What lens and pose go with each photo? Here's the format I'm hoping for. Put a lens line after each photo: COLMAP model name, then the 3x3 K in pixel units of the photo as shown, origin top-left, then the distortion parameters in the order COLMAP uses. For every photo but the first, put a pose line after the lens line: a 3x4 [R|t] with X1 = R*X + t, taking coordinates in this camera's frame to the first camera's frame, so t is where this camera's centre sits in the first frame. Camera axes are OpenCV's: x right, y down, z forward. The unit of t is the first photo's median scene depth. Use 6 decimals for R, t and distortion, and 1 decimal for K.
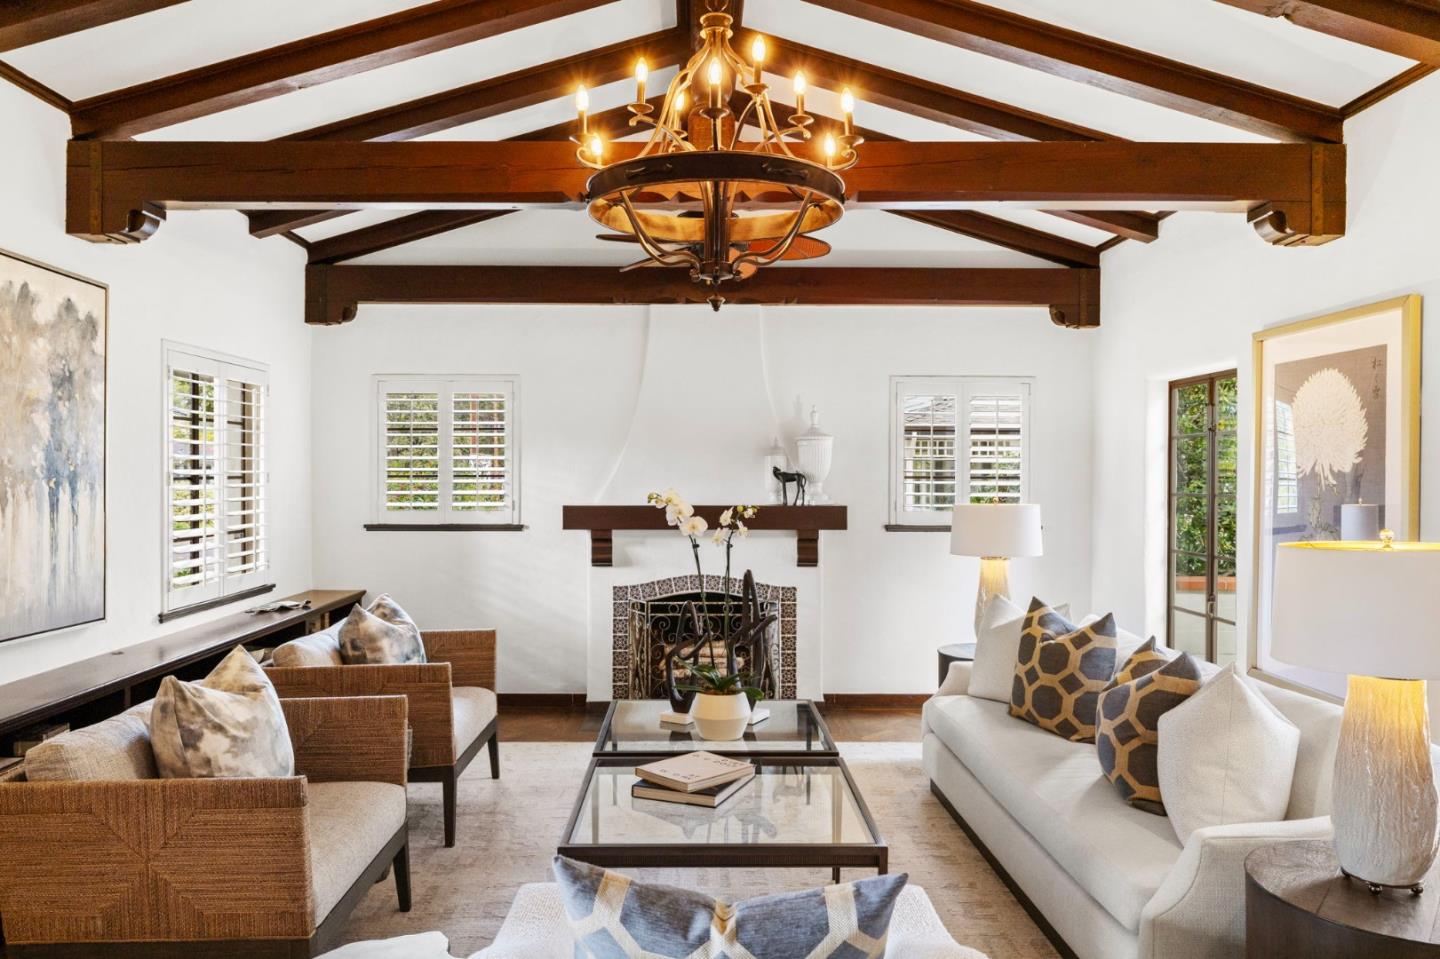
lens RADIAL K [[1042.0, 0, 720.0], [0, 1042.0, 479.5], [0, 0, 1]] dist [0.001589, 0.001609]
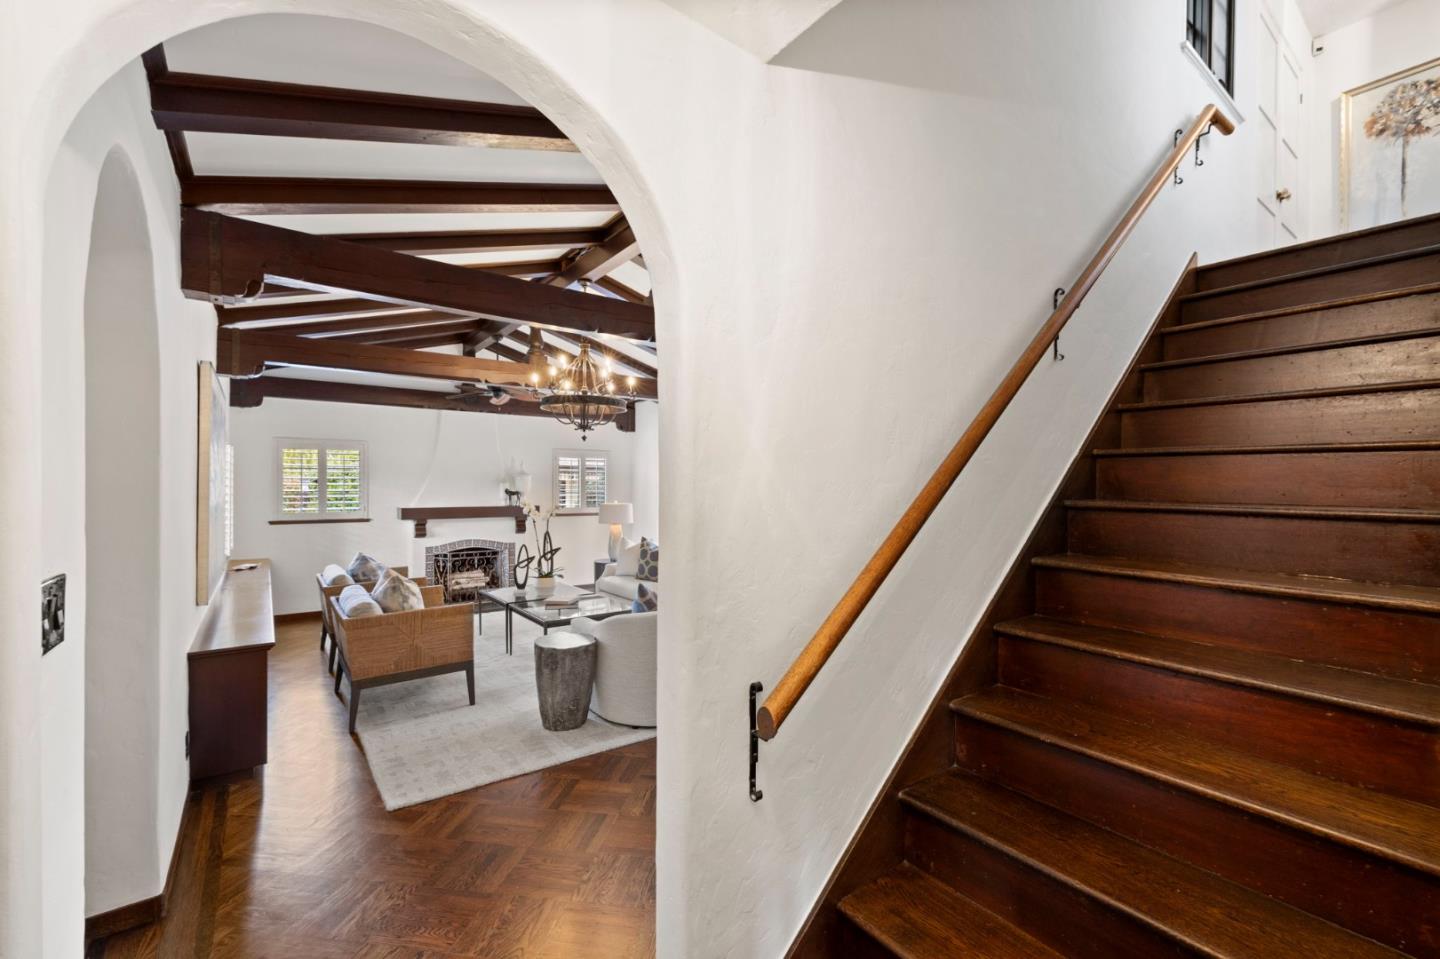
lens RADIAL K [[602.7, 0, 720.0], [0, 602.7, 479.5], [0, 0, 1]] dist [0.000709, 0.000127]
pose [[0.807510, 0.006985, 0.589813, -0.334692], [0.002800, 0.999873, -0.015674, -0.010059], [-0.589848, 0.014308, 0.807388, -0.298590]]
